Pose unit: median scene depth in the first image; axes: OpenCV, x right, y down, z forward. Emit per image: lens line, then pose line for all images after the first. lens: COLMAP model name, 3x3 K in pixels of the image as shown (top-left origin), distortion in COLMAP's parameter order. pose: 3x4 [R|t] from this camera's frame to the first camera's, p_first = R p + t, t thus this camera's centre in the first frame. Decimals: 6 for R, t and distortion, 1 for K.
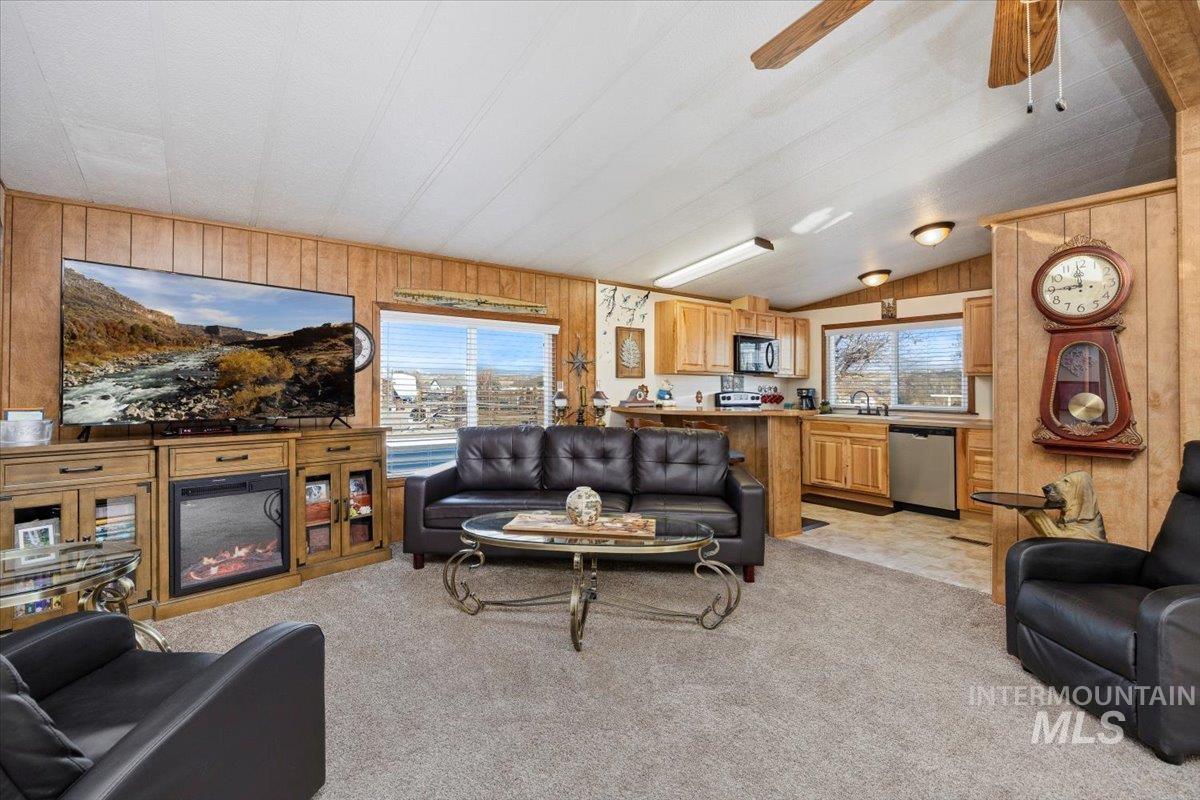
lens RADIAL K [[543.7, 0, 611.2], [0, 543.7, 372.1], [0, 0, 1]] dist [-0.022122, 0.000017]
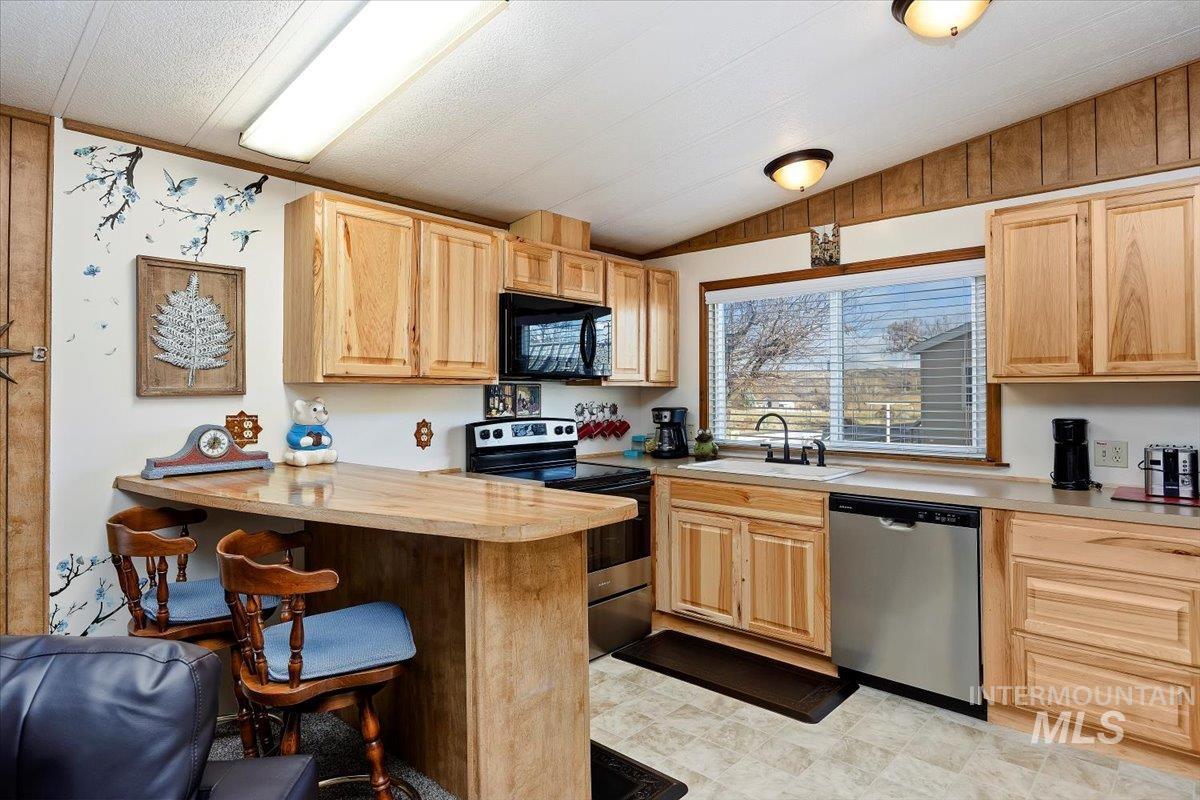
lens RADIAL K [[664.4, 0, 614.3], [0, 664.4, 380.6], [0, 0, 1]] dist [-0.006085, -0.001854]
pose [[0.982240, -0.006914, 0.187503, 0.236869], [0.004327, 0.999890, 0.014202, -0.004938], [-0.187581, -0.013138, 0.982161, 0.494634]]
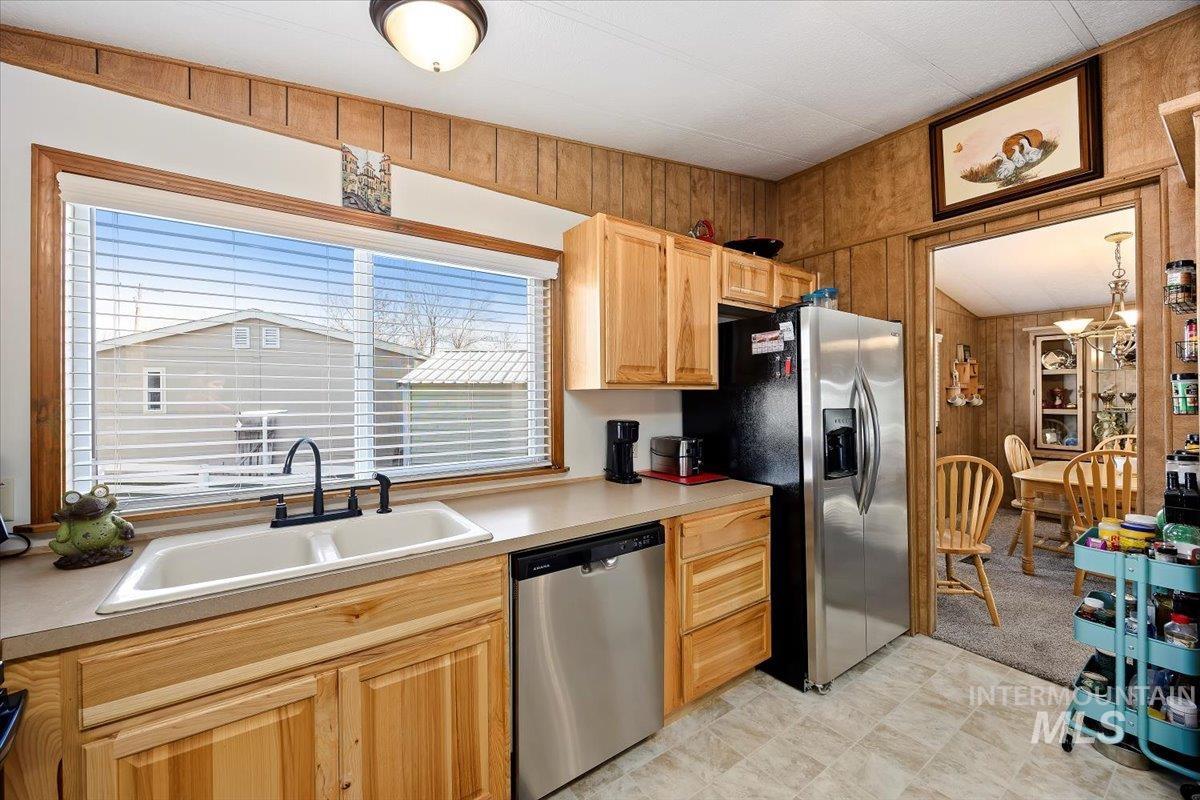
lens RADIAL K [[458.0, 0, 587.3], [0, 458.0, 396.6], [0, 0, 1]] dist [-0.007512, -0.000147]
pose [[0.053103, -0.014334, 0.998486, 0.270325], [-0.026922, 0.999513, 0.015780, 0.006434], [-0.998226, -0.027720, 0.052691, 0.945849]]
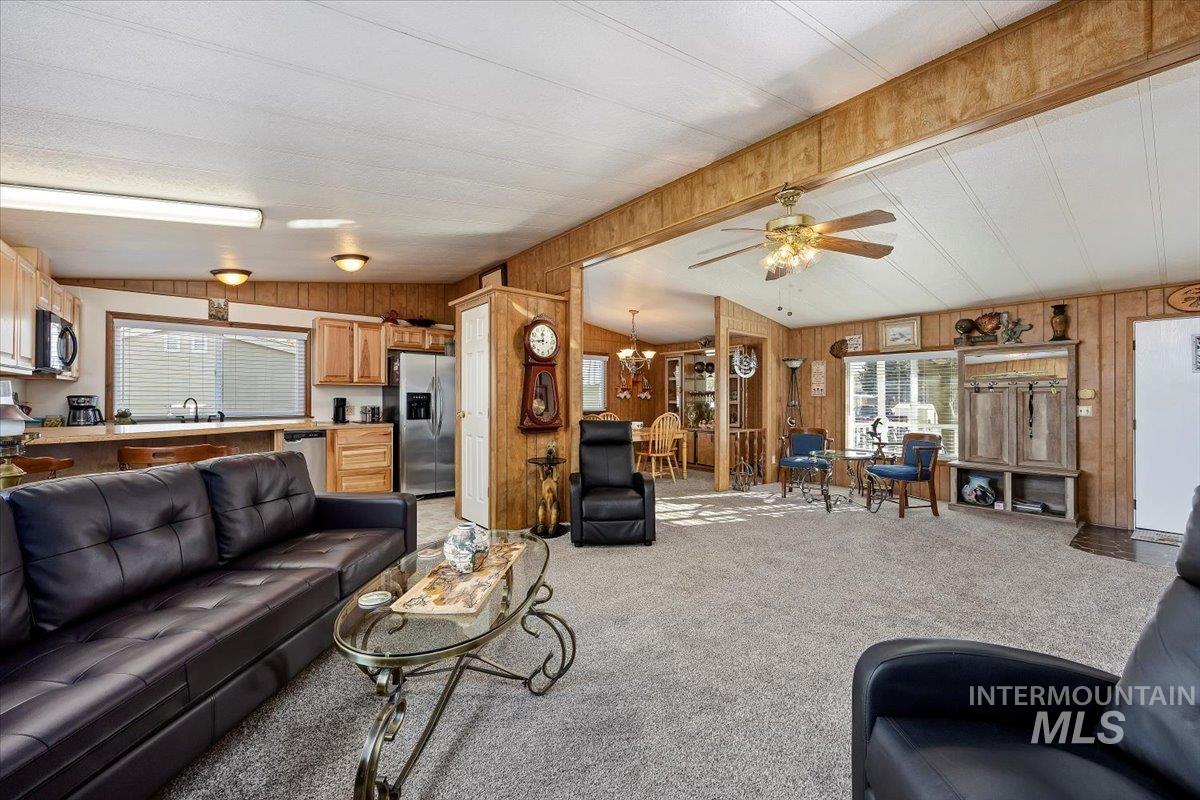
lens RADIAL K [[487.0, 0, 595.1], [0, 487.0, 393.4], [0, 0, 1]] dist [0.002092, 0.000027]
pose [[-0.036056, 0.000355, 0.999350, -0.385393], [-0.033822, 0.999427, -0.001575, 0.007009], [-0.998777, -0.033857, -0.036024, 0.423447]]
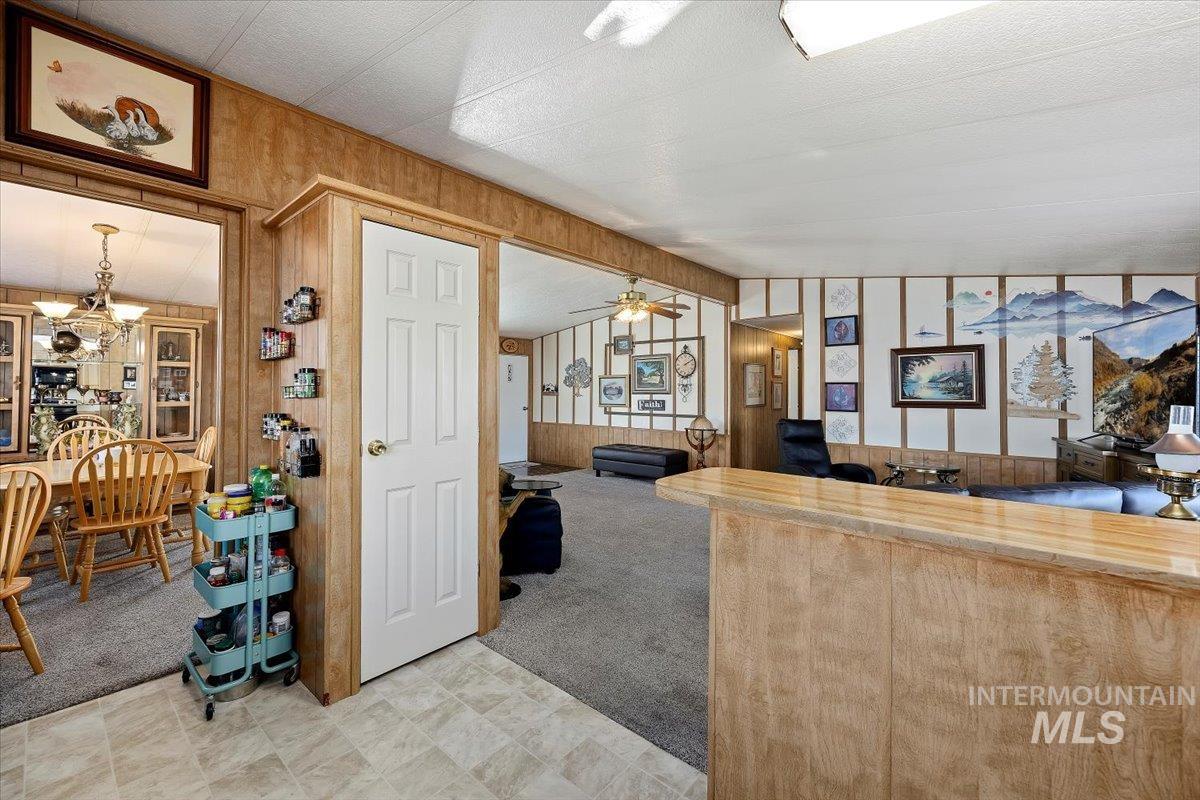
lens RADIAL K [[493.2, 0, 602.4], [0, 493.2, 383.1], [0, 0, 1]] dist [-0.002180, -0.000173]
pose [[-0.978622, -0.017351, -0.204932, 0.386997], [-0.007876, 0.998866, -0.046958, 0.015263], [0.205515, -0.044340, -0.977649, 1.042626]]
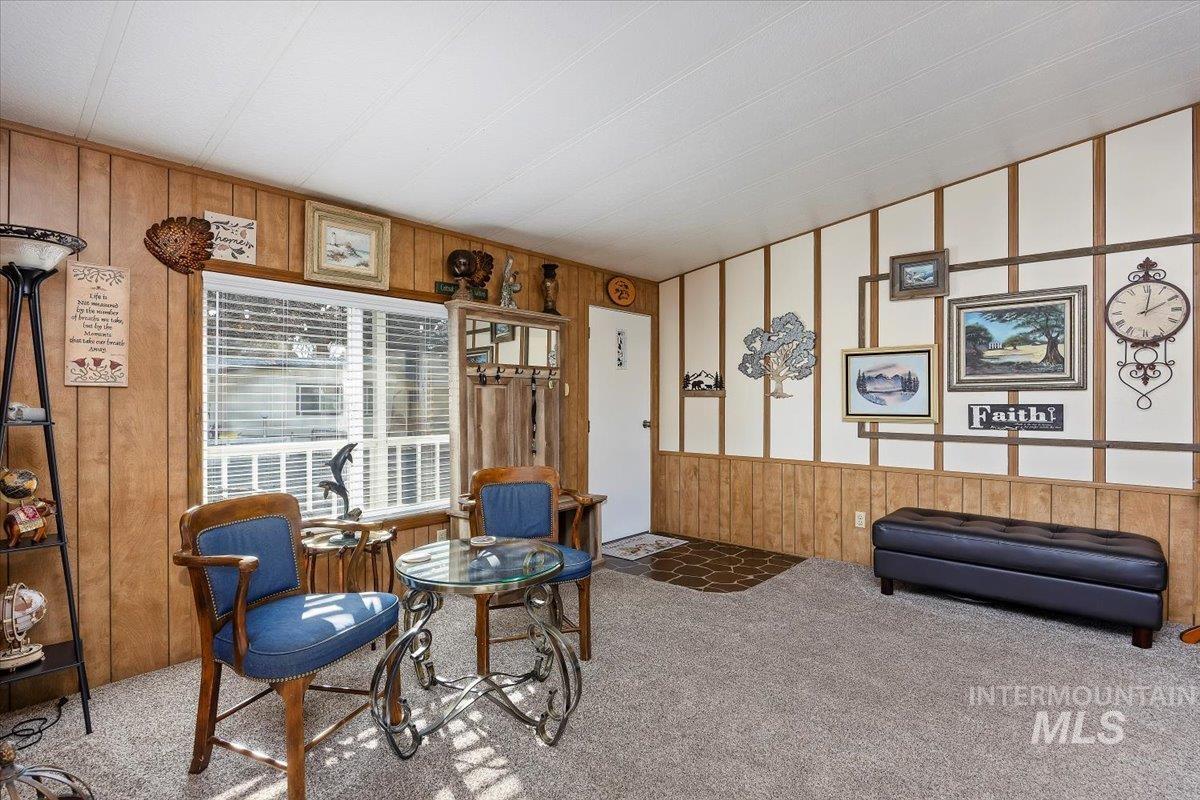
lens RADIAL K [[586.0, 0, 603.4], [0, 586.0, 396.4], [0, 0, 1]] dist [0.000475, 0.000308]
pose [[-0.979955, -0.013012, -0.198796, 0.550791], [-0.006375, 0.999402, -0.033987, 0.012831], [0.199119, -0.032038, -0.979451, 0.310634]]
